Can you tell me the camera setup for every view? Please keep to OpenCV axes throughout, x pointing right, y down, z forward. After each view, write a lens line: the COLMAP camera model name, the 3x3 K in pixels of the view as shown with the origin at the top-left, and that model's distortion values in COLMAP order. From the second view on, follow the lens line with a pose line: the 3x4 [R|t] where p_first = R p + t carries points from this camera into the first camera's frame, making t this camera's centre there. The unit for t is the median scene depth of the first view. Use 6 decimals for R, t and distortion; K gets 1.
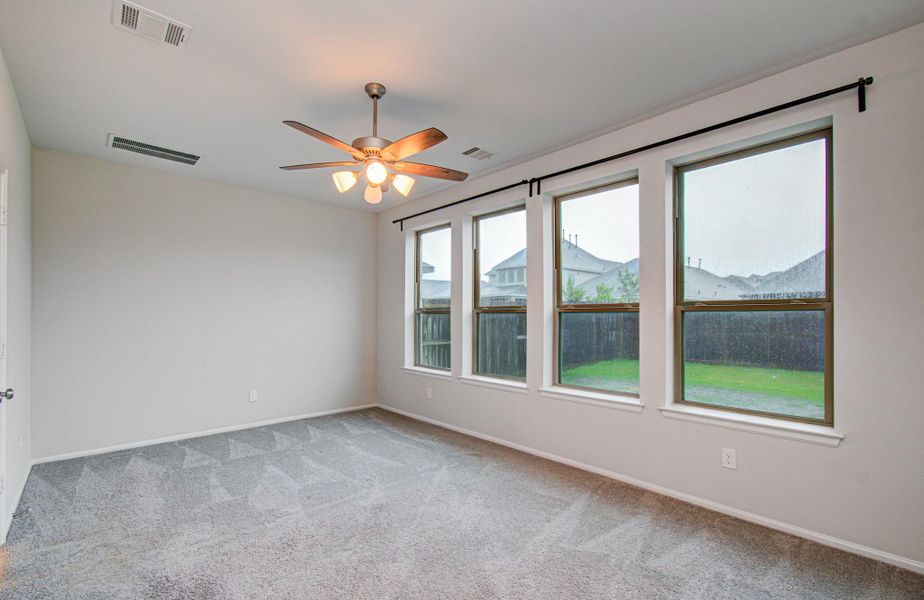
lens RADIAL K [[407.7, 0, 458.4], [0, 407.7, 317.5], [0, 0, 1]] dist [-0.002980, -0.000265]
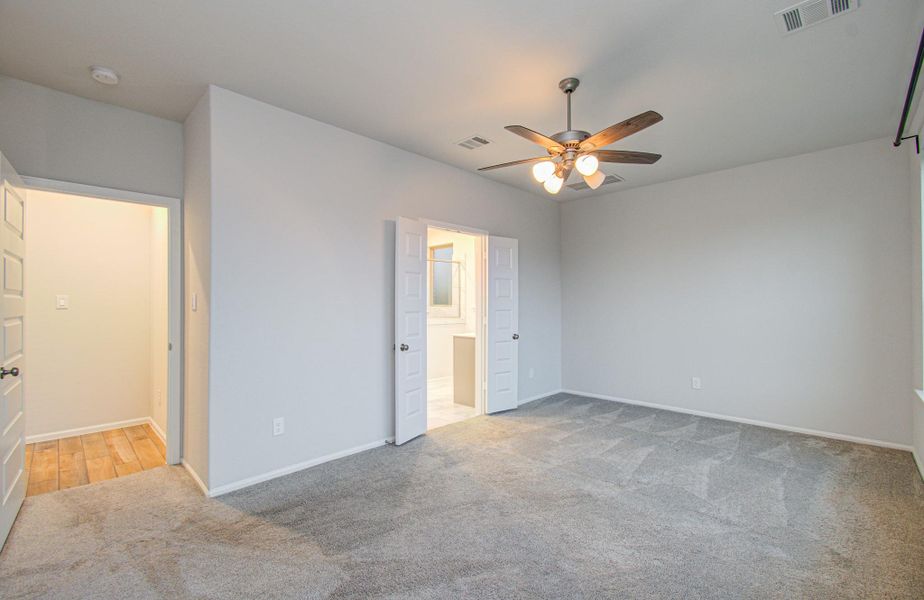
lens RADIAL K [[403.3, 0, 459.4], [0, 403.3, 298.1], [0, 0, 1]] dist [-0.000812, 0.000296]
pose [[0.044869, -0.015100, -0.998879, 0.586196], [0.000999, 0.999886, -0.015071, 0.000021], [0.998992, -0.000322, 0.044879, 0.492572]]
